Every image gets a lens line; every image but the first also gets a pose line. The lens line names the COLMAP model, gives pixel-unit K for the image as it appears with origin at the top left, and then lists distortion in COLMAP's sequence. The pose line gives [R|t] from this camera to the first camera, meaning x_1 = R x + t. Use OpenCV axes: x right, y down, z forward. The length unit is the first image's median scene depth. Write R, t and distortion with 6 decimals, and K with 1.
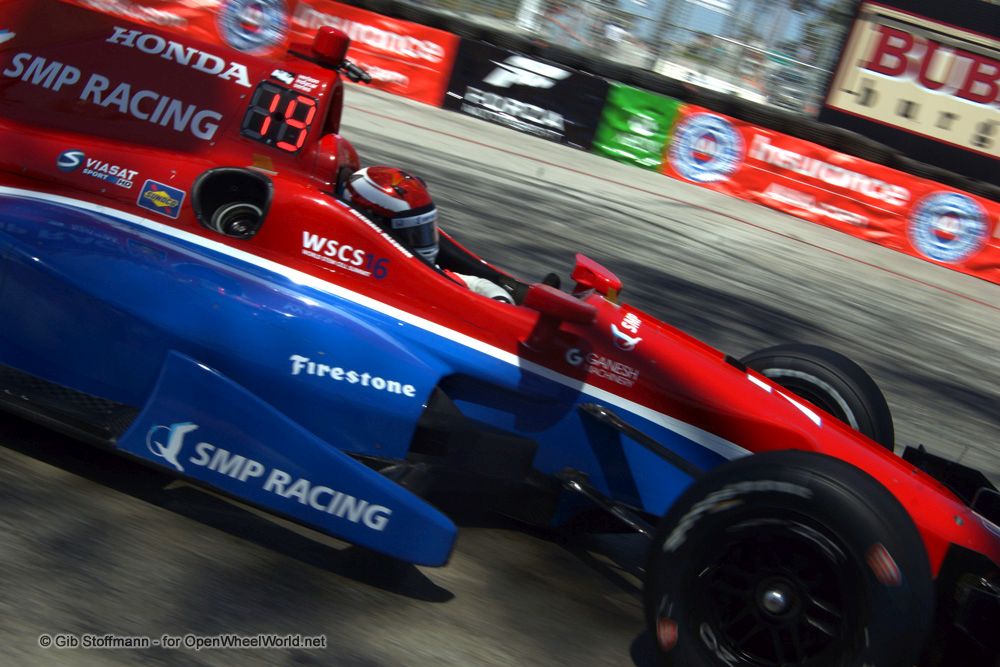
lens RADIAL K [[1412.7, 0, 500.0], [0, 1412.7, 333.5], [0, 0, 1]] dist [-0.000200, 0.052808]
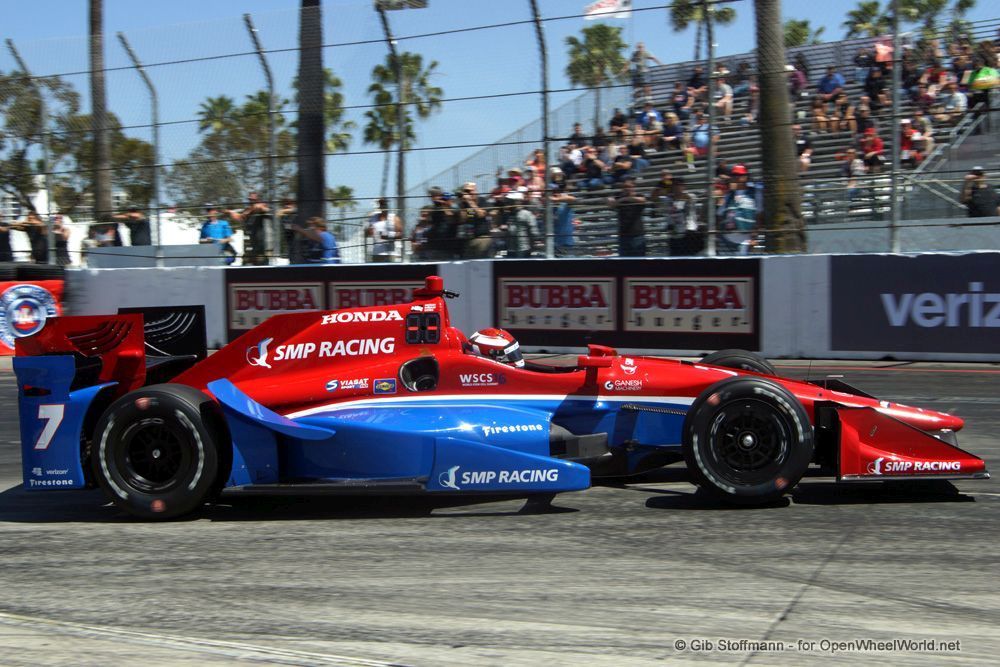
lens RADIAL K [[1412.7, 0, 500.0], [0, 1412.7, 333.5], [0, 0, 1]] dist [-0.000200, 0.052808]
pose [[0.935386, -0.350878, 0.044011, -0.147383], [0.353604, 0.926612, -0.127883, 0.143330], [0.004090, 0.135183, 0.990812, -0.949685]]
